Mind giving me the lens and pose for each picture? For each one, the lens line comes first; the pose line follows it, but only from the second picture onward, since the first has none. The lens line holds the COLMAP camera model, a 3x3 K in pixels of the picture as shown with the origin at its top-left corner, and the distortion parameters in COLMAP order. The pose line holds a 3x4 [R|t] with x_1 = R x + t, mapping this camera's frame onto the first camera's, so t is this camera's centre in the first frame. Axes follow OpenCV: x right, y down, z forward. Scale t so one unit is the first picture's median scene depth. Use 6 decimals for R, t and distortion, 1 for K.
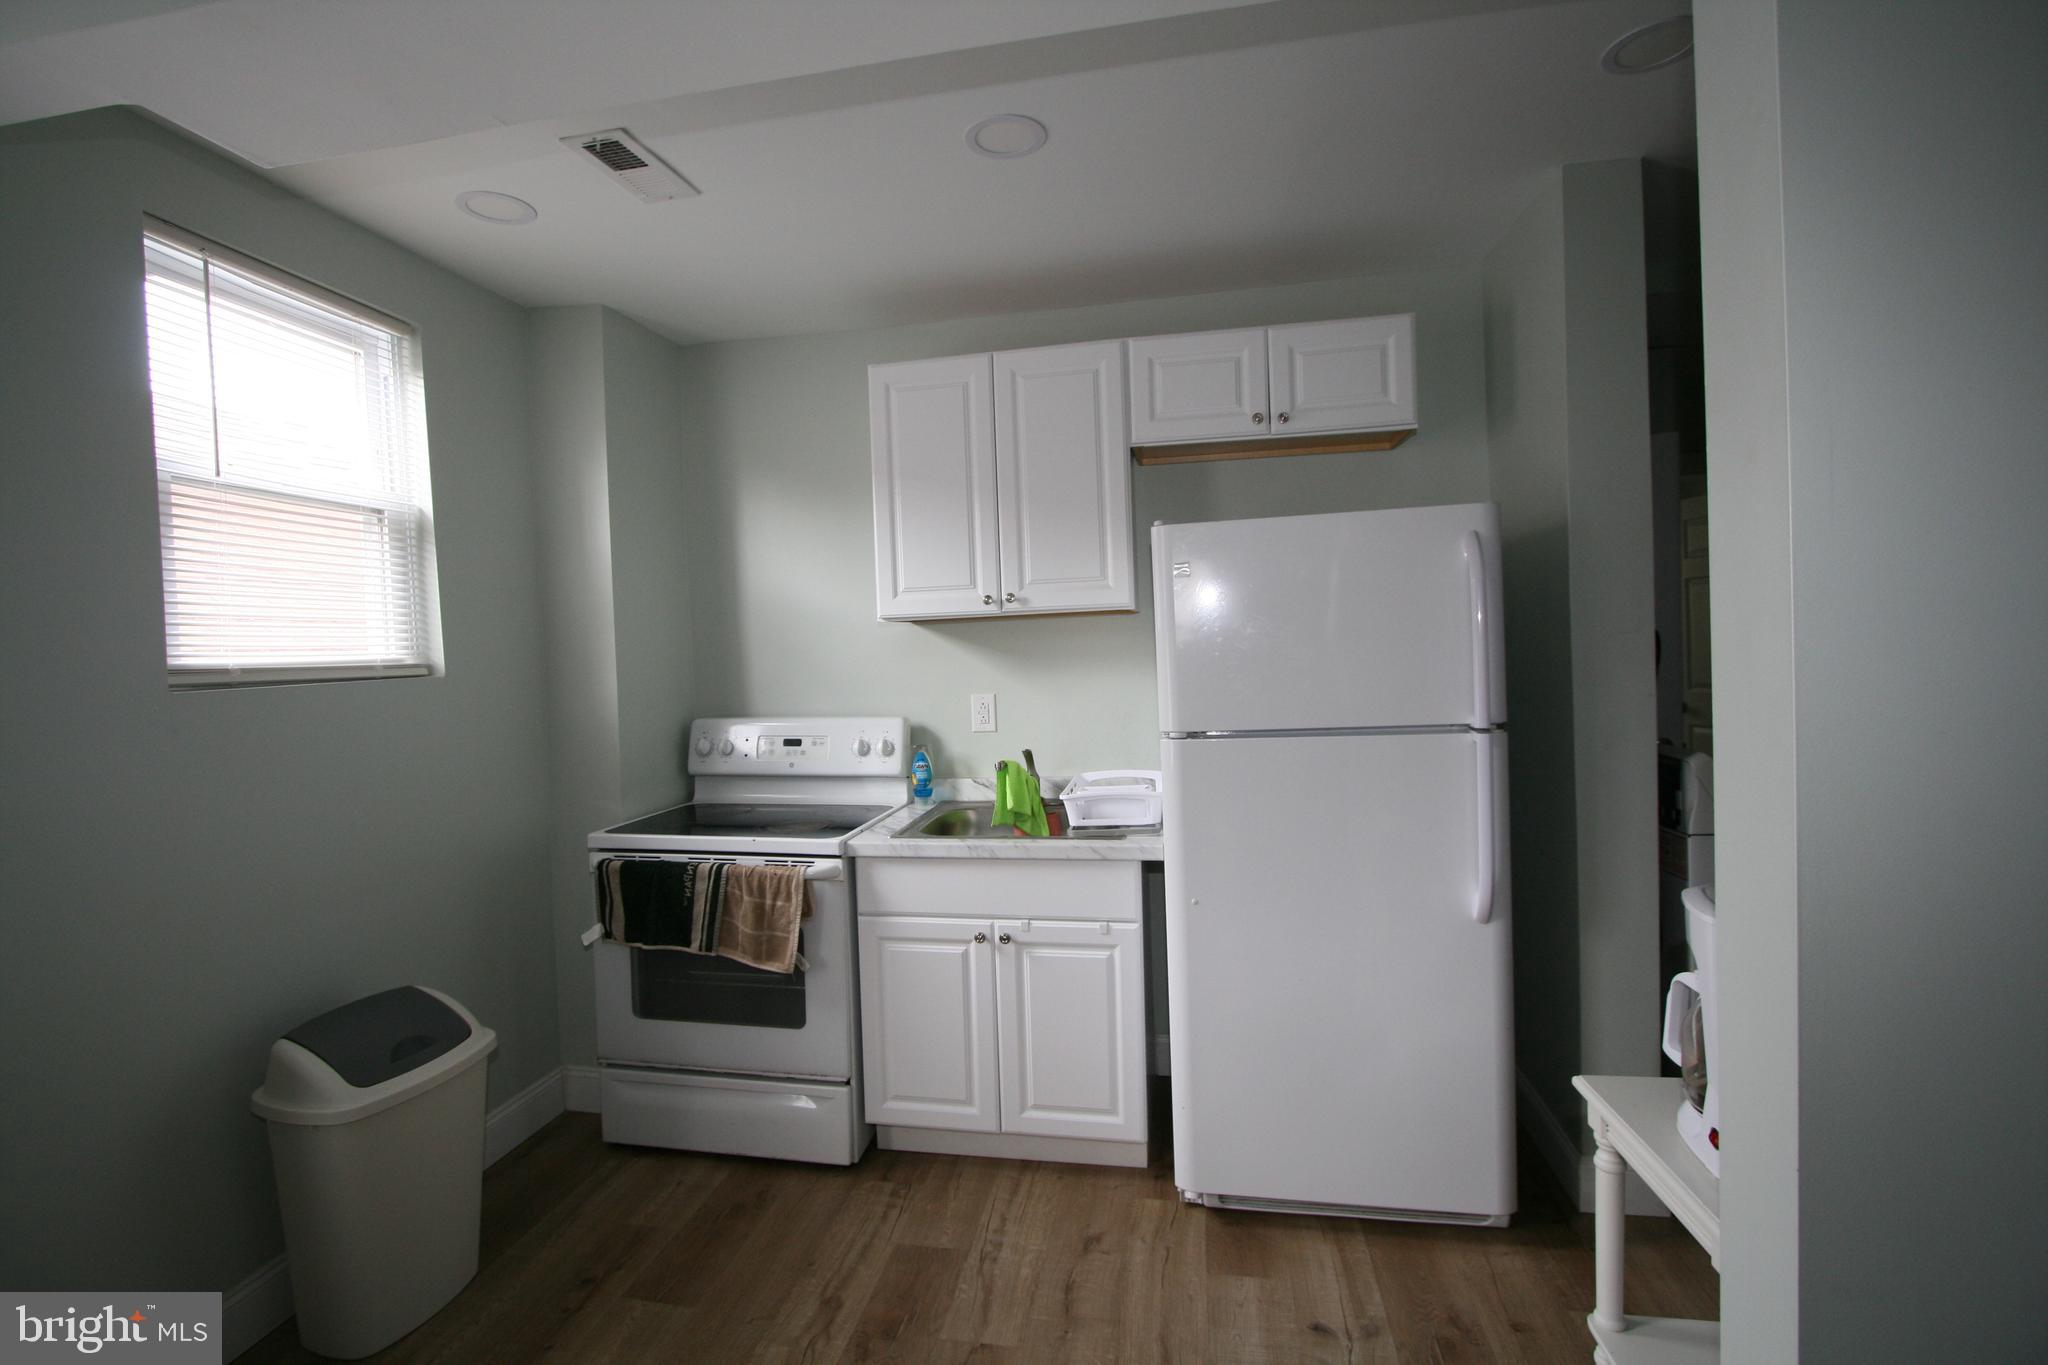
lens RADIAL K [[970.8, 0, 1007.5], [0, 970.8, 677.5], [0, 0, 1]] dist [-0.015064, 0.002176]
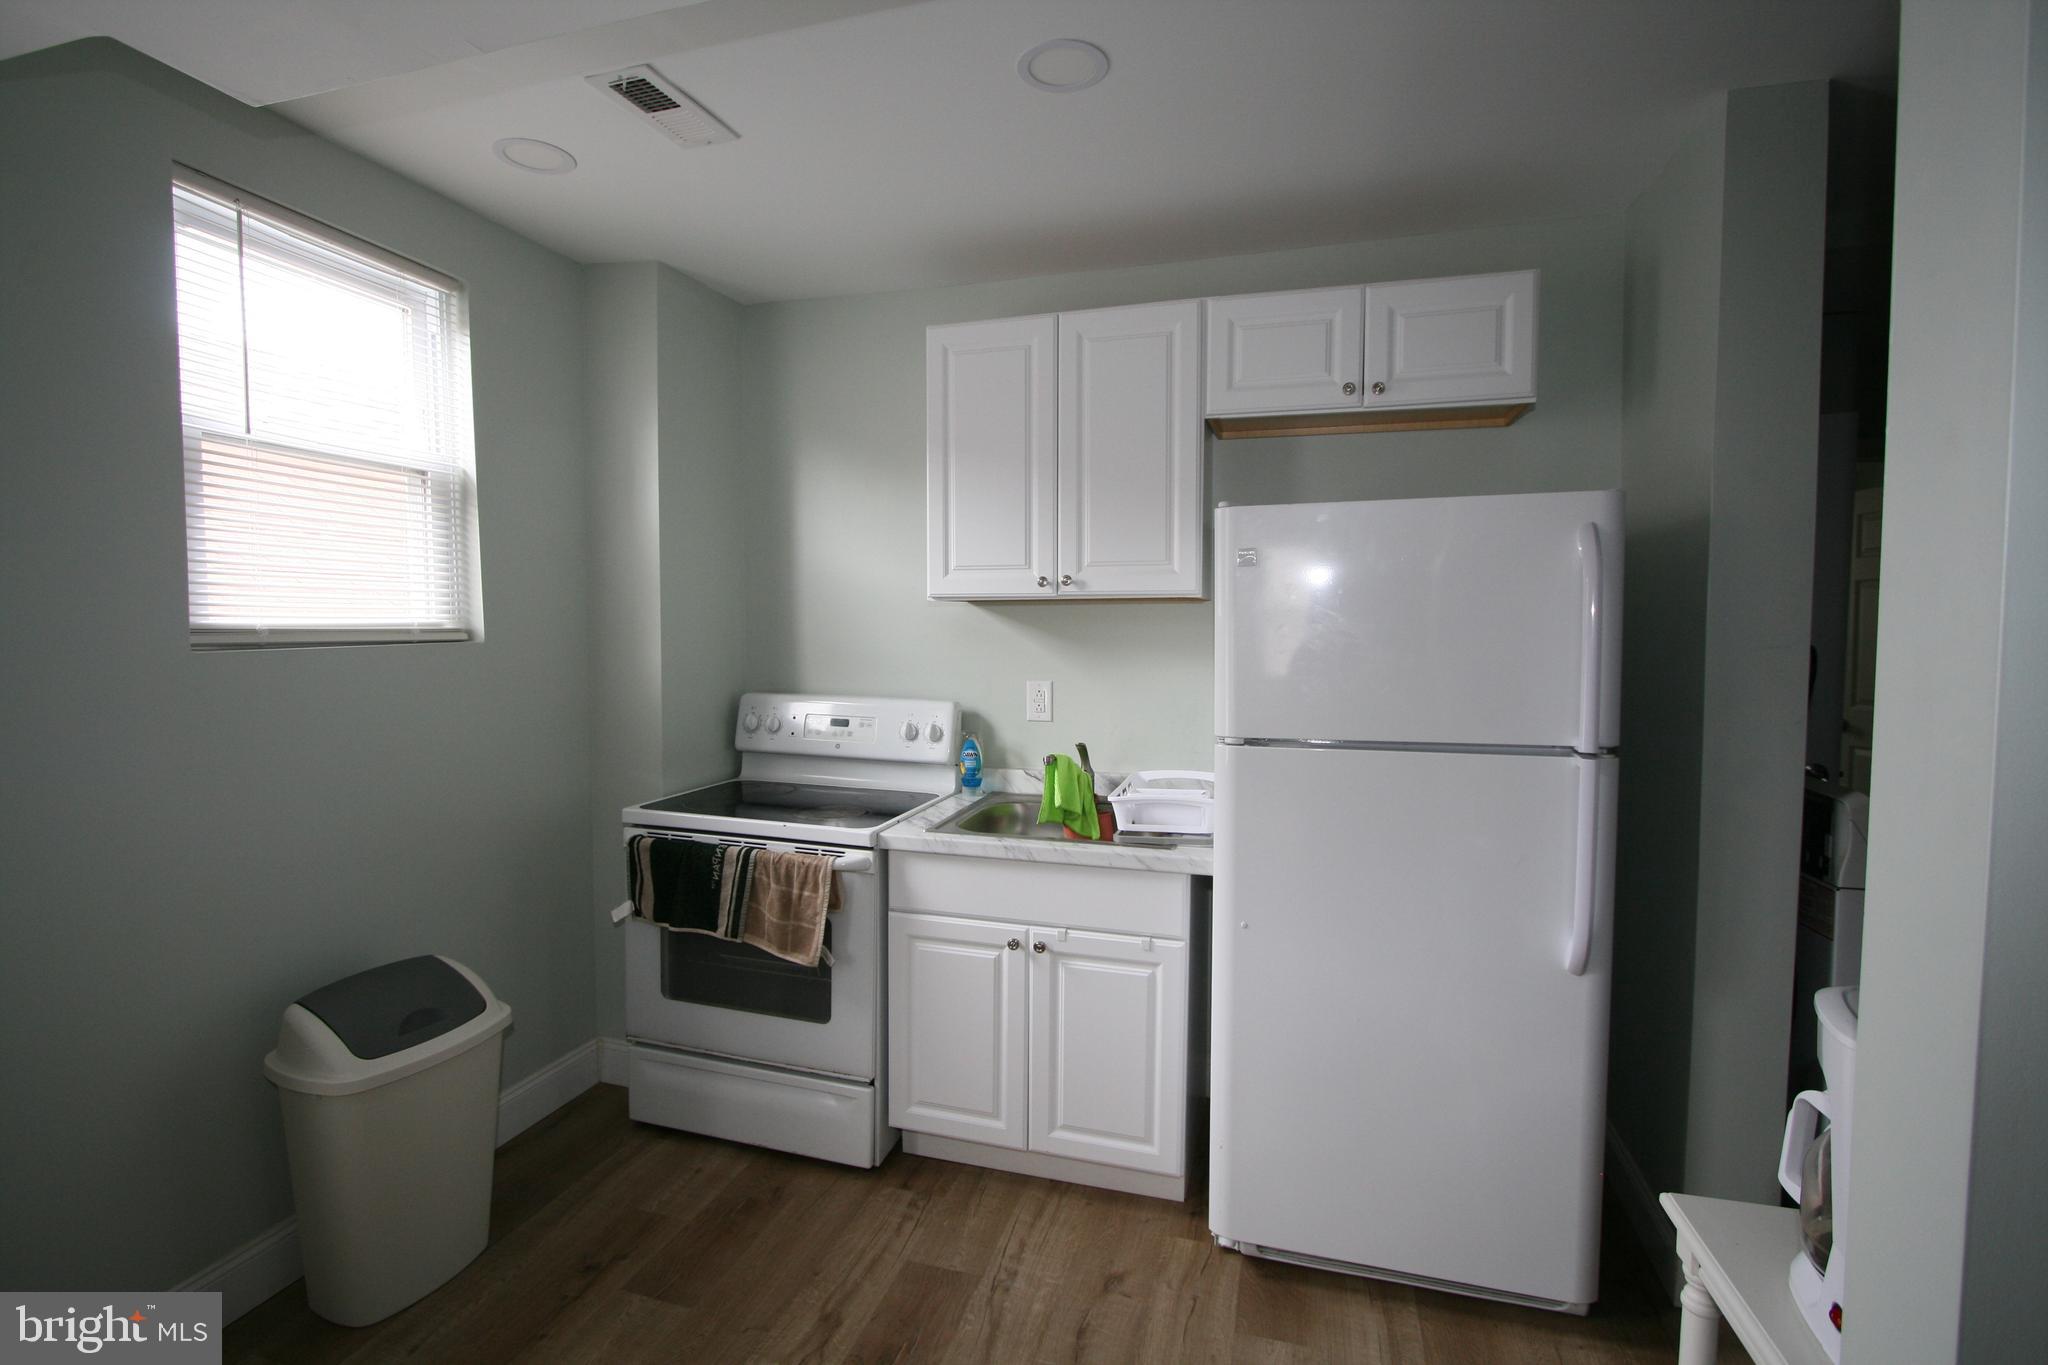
lens RADIAL K [[970.8, 0, 1015.0], [0, 970.8, 678.5], [0, 0, 1]] dist [-0.015064, 0.002176]
pose [[0.993724, 0.043563, -0.103033, 0.062611], [-0.040461, 0.998668, 0.032012, -0.019028], [0.104291, -0.027642, 0.994163, 0.083013]]
